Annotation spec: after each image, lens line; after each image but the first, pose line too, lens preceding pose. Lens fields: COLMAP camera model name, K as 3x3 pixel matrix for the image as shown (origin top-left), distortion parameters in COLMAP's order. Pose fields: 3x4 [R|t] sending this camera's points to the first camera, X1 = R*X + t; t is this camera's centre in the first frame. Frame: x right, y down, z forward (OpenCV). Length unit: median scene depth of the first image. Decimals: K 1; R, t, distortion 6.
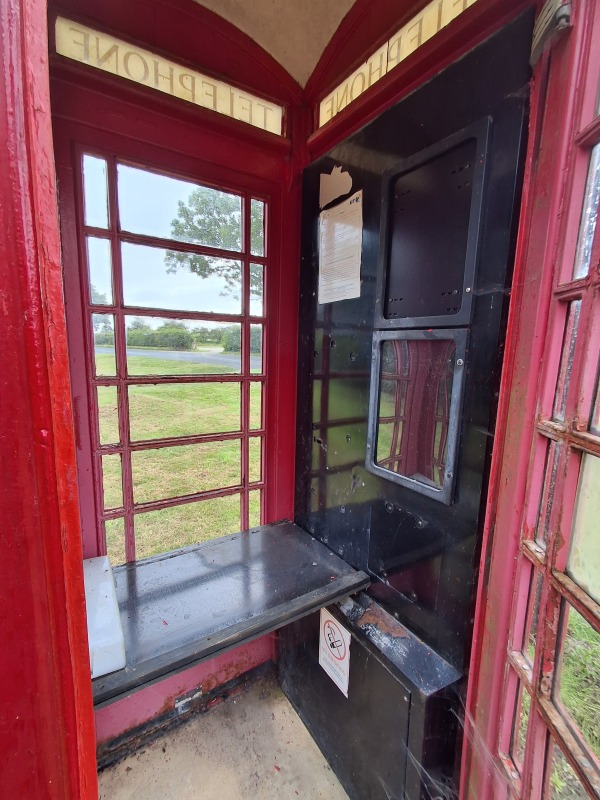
lens RADIAL K [[365.6, 0, 298.7], [0, 365.6, 403.2], [0, 0, 1]] dist [0.001690, 0.000153]
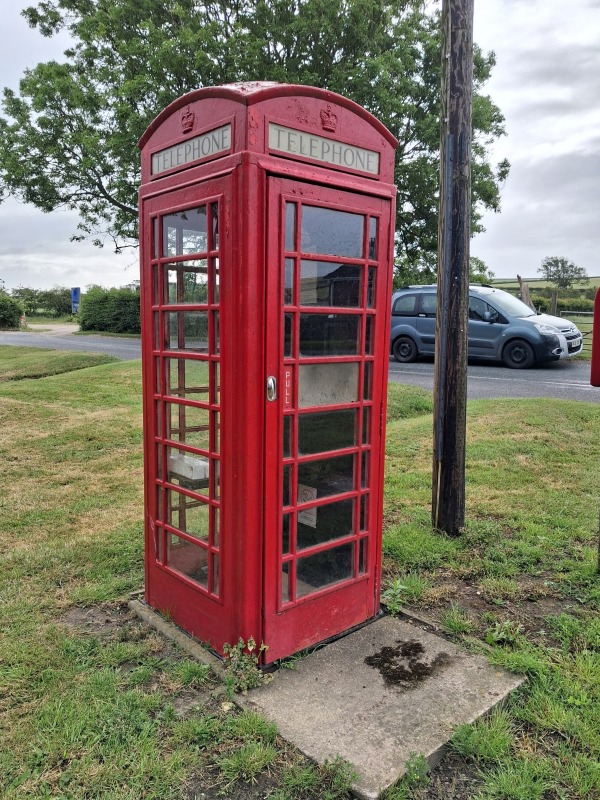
lens RADIAL K [[632.8, 0, 274.5], [0, 632.8, 424.2], [0, 0, 1]] dist [-0.006744, -0.017955]
pose [[0.991728, -0.023704, 0.126150, -0.023361], [0.022759, 0.999701, 0.008932, 0.013969], [-0.126324, -0.005987, 0.991971, -0.102725]]
